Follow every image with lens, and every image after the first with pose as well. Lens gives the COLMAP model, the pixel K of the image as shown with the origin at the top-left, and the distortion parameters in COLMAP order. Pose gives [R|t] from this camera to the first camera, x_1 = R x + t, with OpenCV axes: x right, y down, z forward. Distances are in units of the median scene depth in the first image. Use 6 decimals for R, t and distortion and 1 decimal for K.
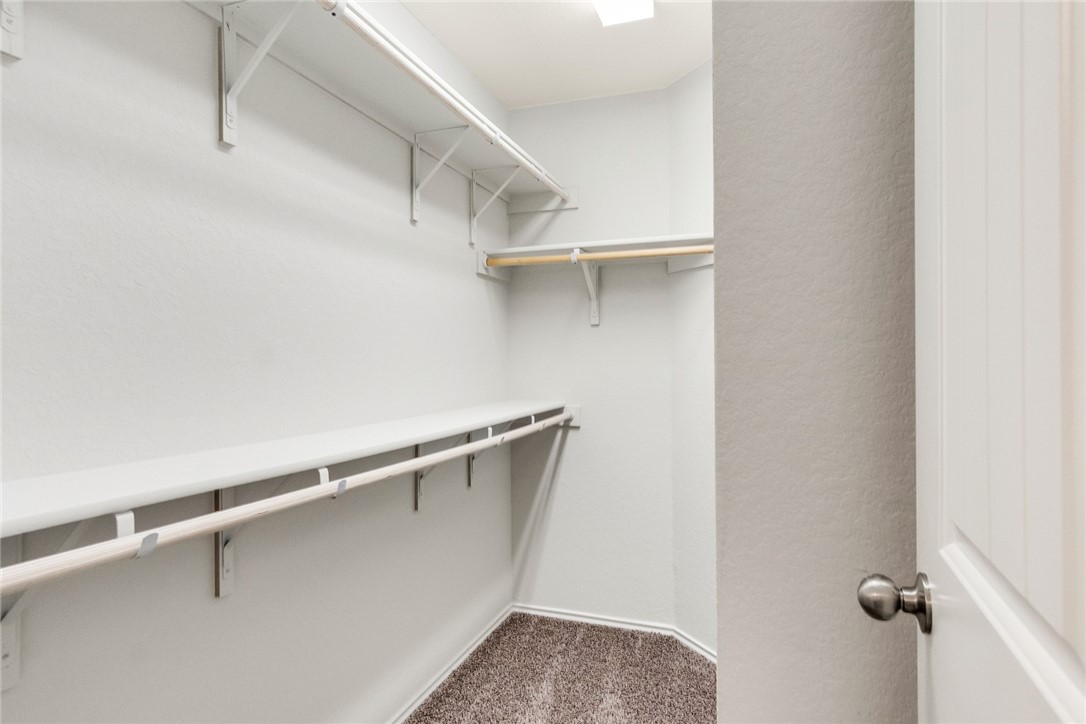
lens RADIAL K [[601.9, 0, 544.7], [0, 601.9, 362.0], [0, 0, 1]] dist [-0.000099, 0.000034]
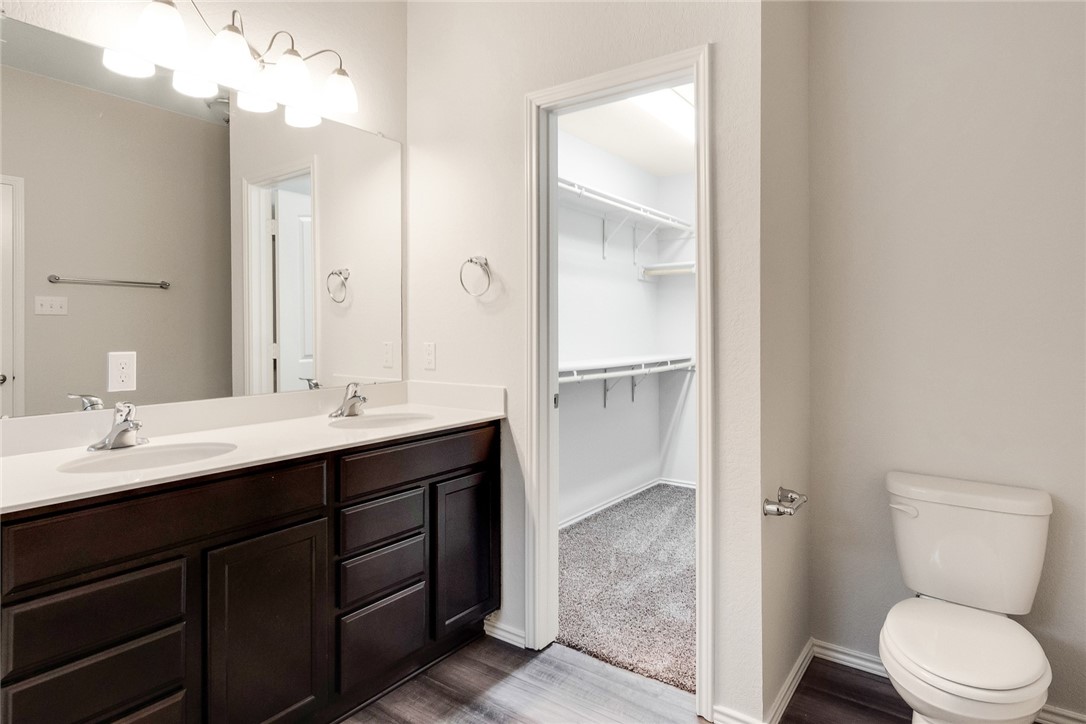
lens RADIAL K [[601.9, 0, 544.7], [0, 601.9, 355.9], [0, 0, 1]] dist [-0.000099, 0.000034]
pose [[0.961590, 0.009582, -0.274323, 0.112214], [0.000951, 0.999268, 0.038235, 0.006118], [0.274489, -0.037027, 0.960877, -0.784735]]
